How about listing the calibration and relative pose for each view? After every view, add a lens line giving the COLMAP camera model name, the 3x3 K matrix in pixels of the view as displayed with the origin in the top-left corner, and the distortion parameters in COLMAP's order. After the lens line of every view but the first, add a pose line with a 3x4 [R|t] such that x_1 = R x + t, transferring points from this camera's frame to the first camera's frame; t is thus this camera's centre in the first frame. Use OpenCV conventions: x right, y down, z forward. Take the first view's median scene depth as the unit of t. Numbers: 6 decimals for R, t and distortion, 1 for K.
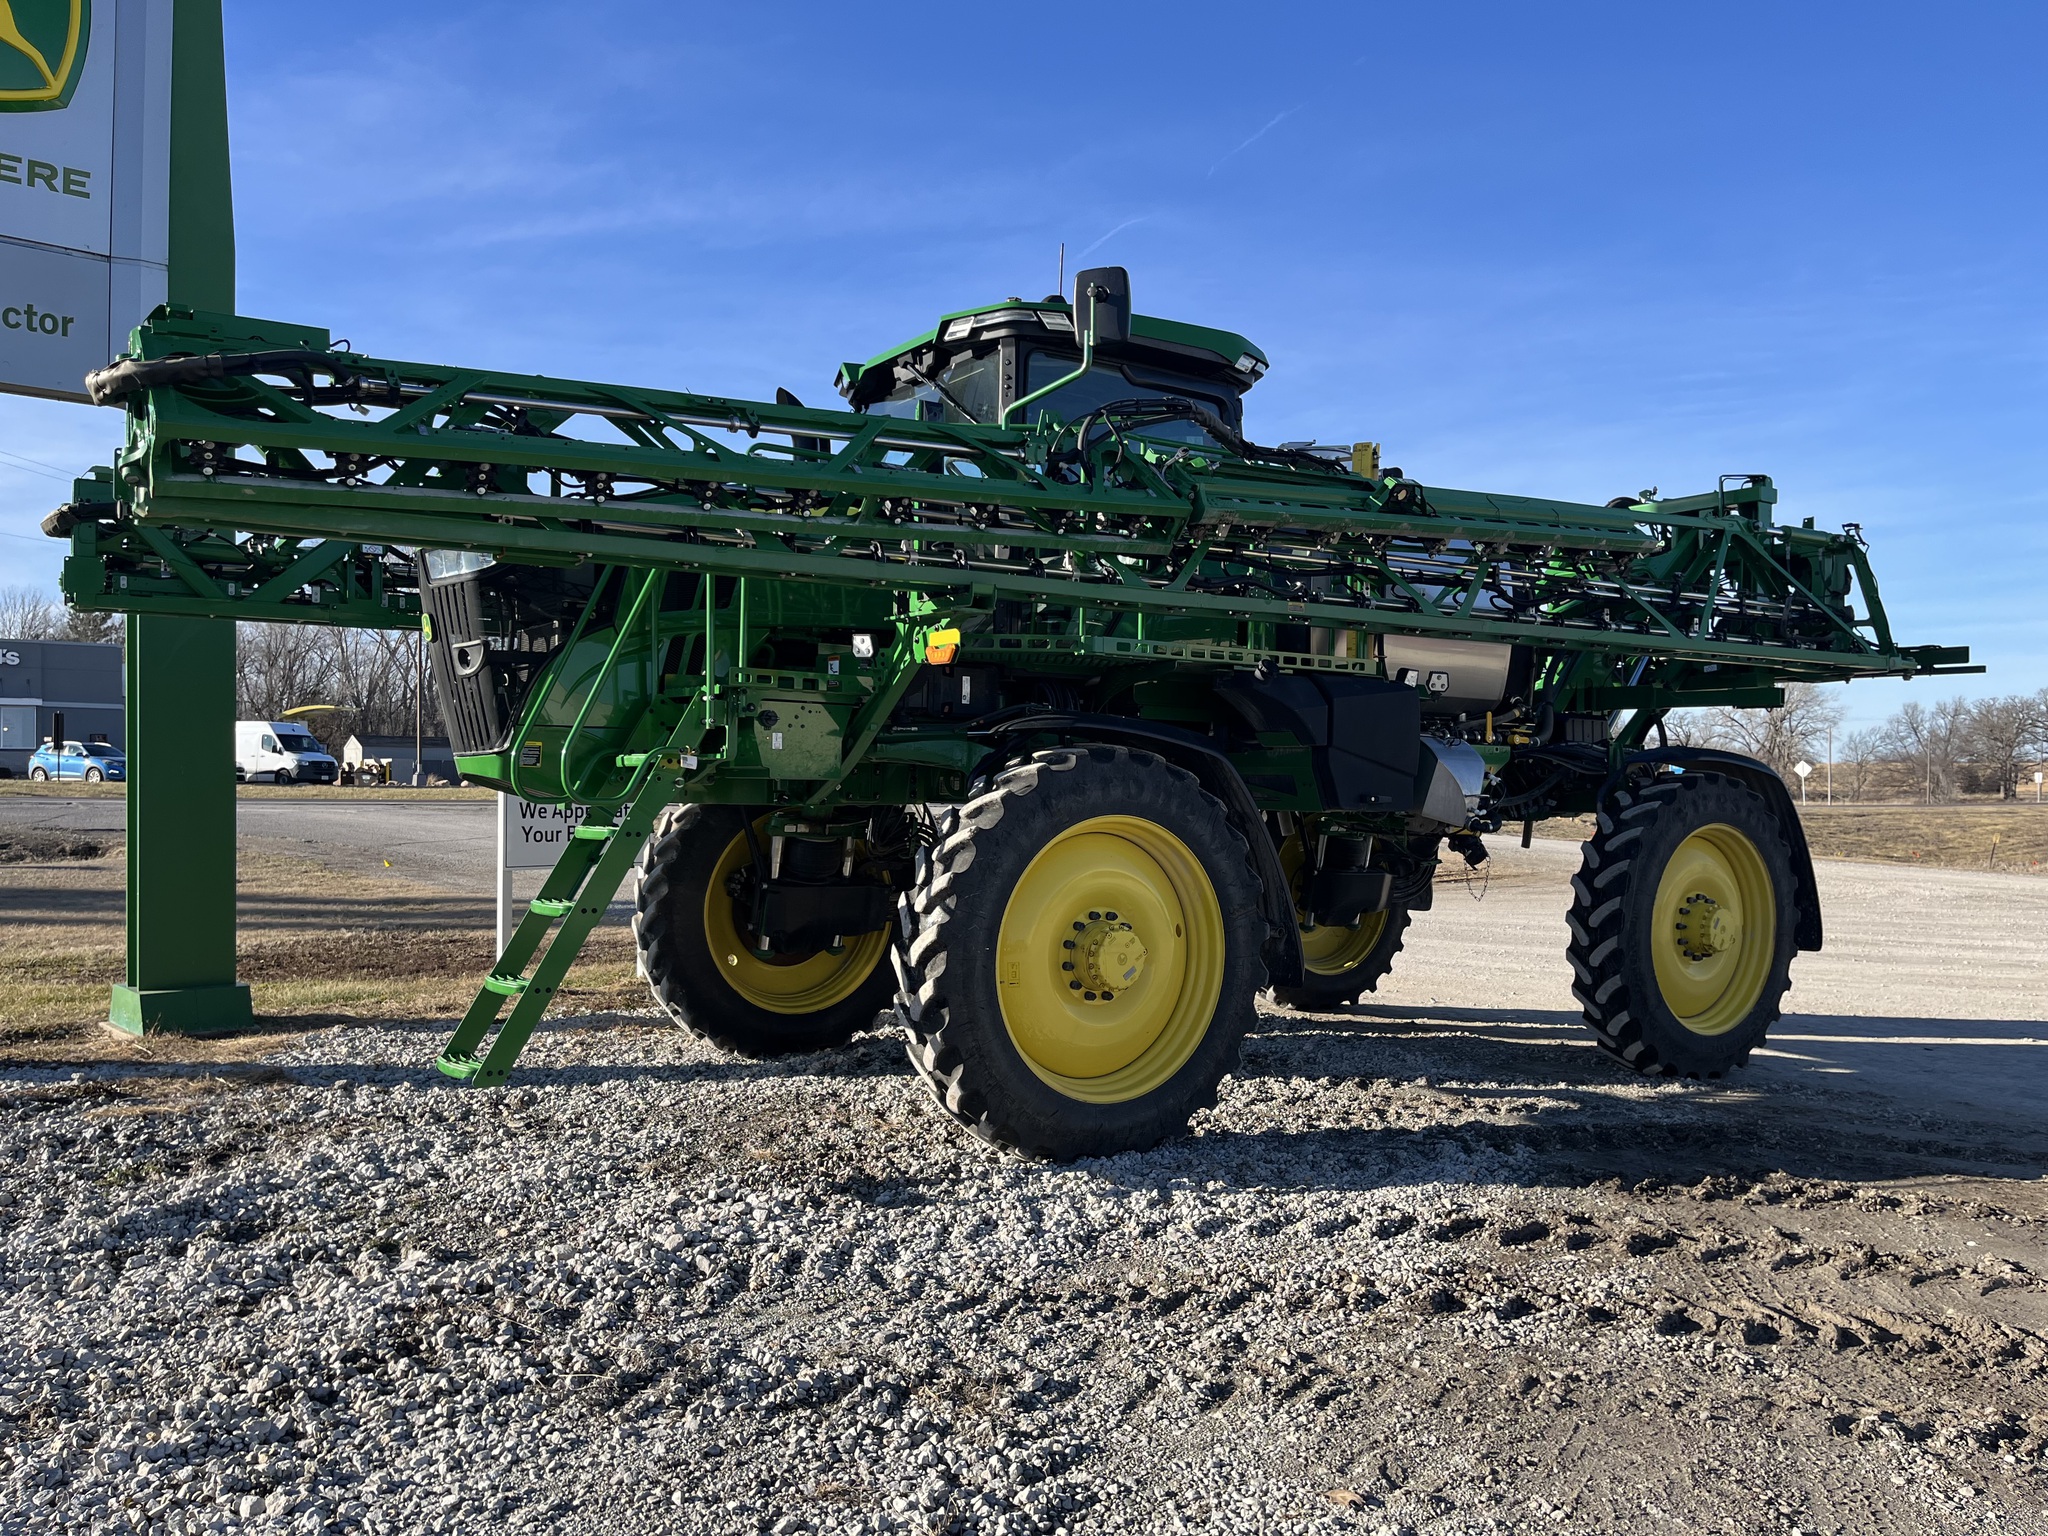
lens RADIAL K [[1614.8, 0, 1045.1], [0, 1614.8, 767.1], [0, 0, 1]] dist [0.063952, -0.108896]
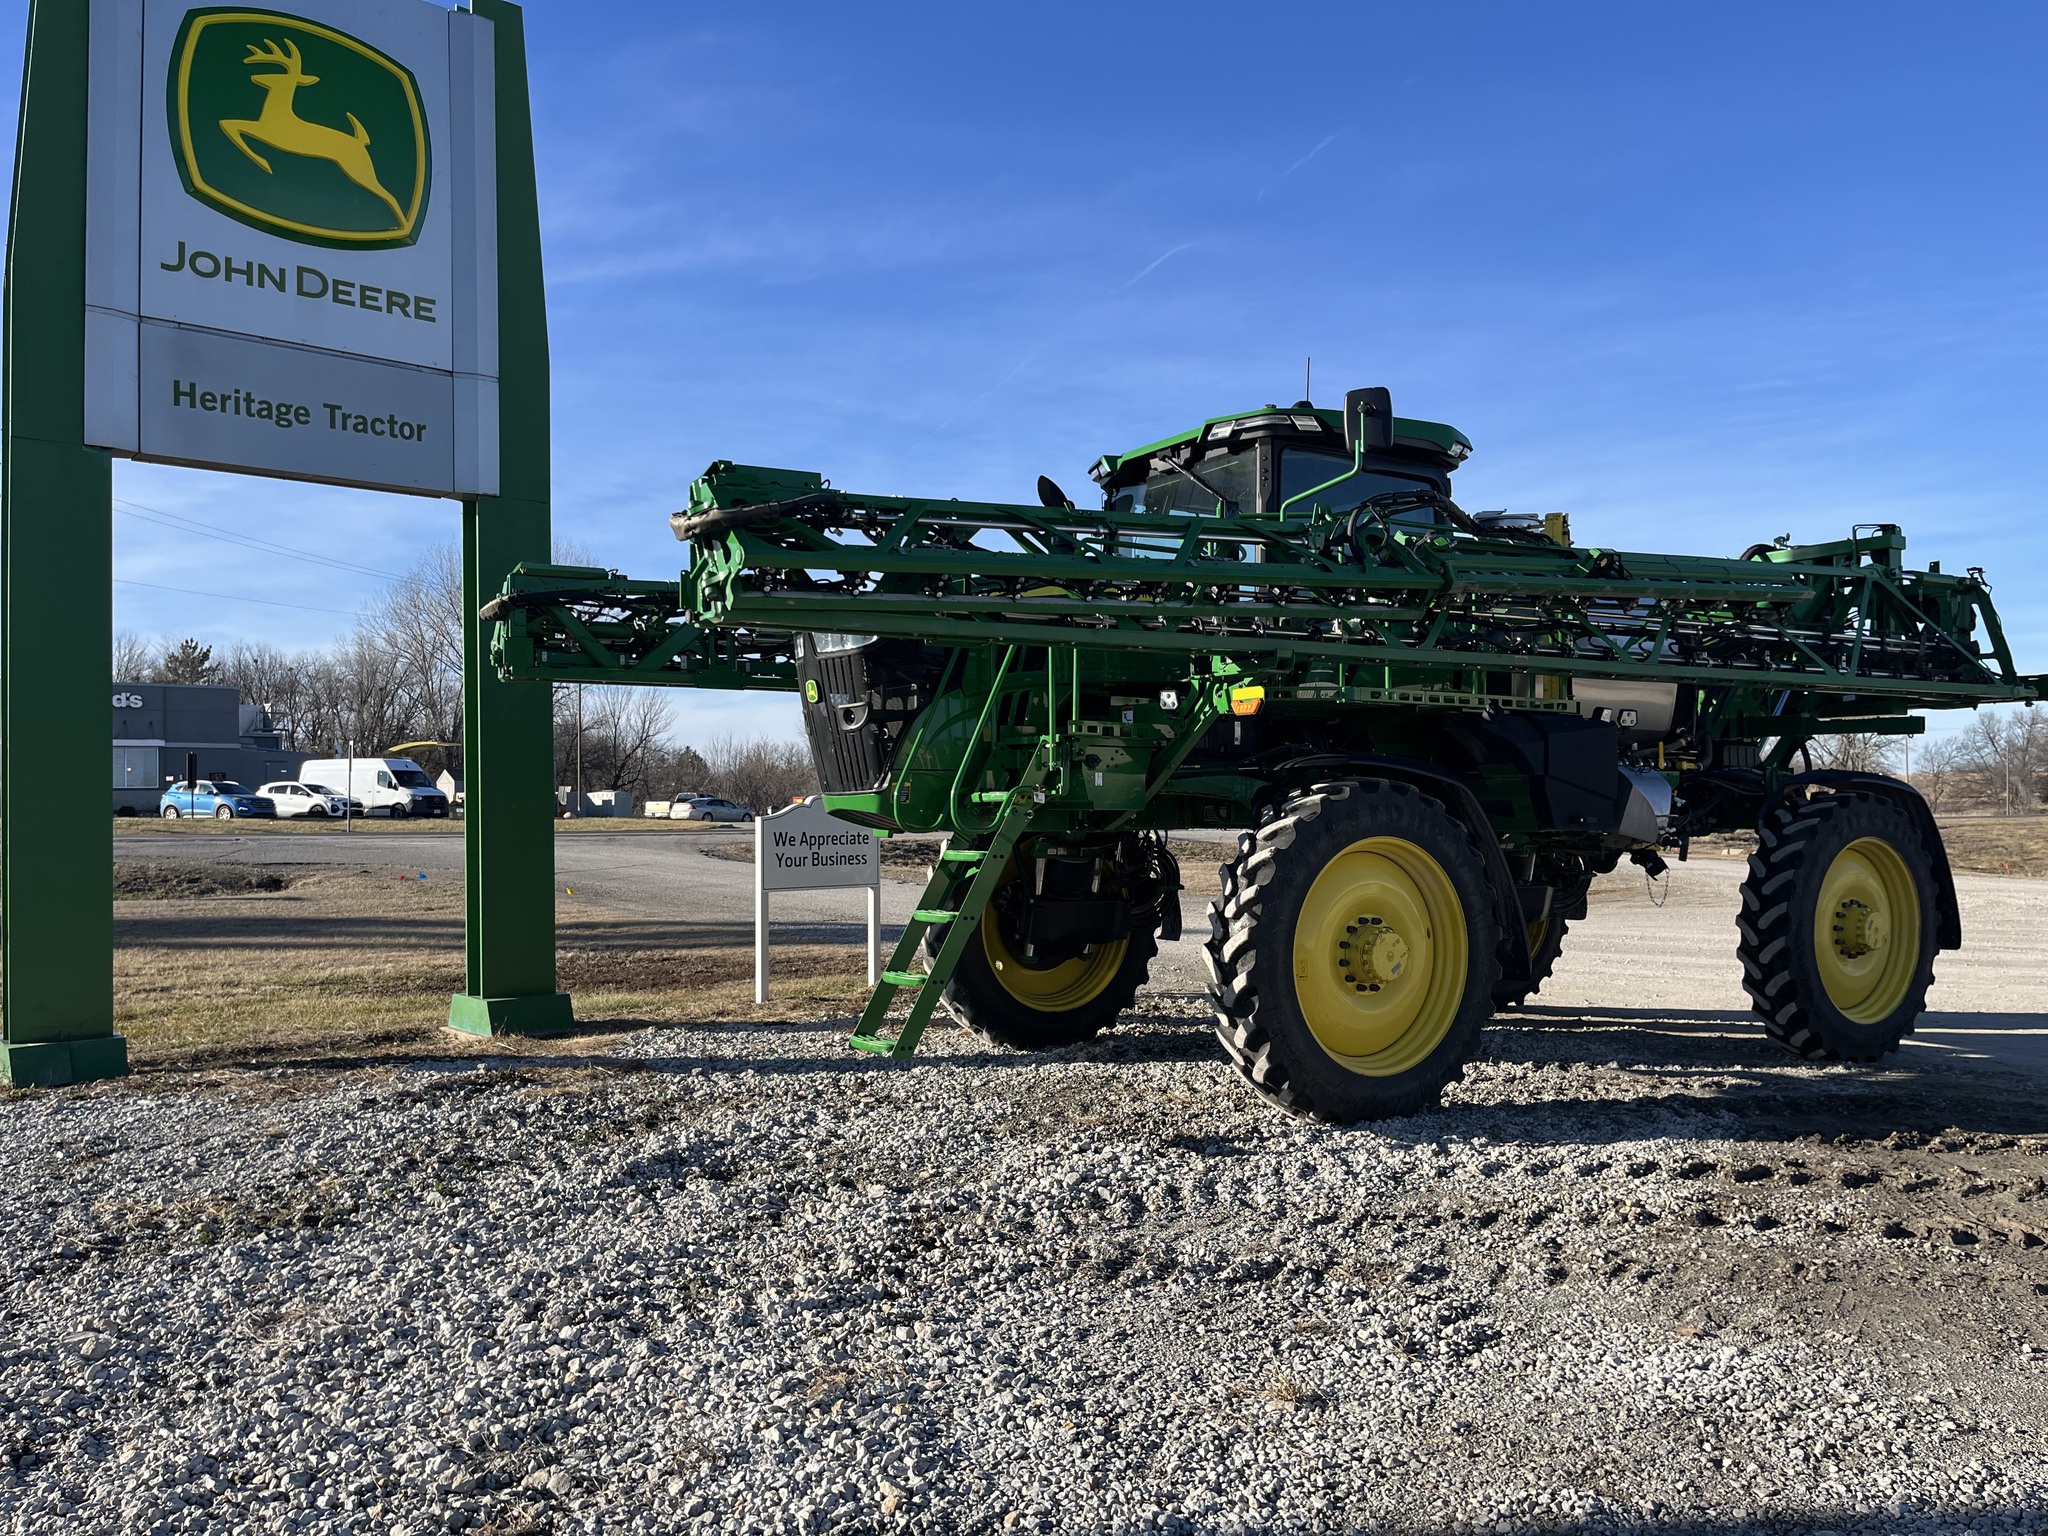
lens RADIAL K [[1626.6, 0, 1024.0], [0, 1626.6, 768.0], [0, 0, 1]] dist [0.060514, -0.099346]
pose [[0.999066, -0.015269, -0.040426, -0.149045], [0.014716, 0.999795, -0.013927, -0.007285], [0.040630, 0.013319, 0.999085, -0.196493]]
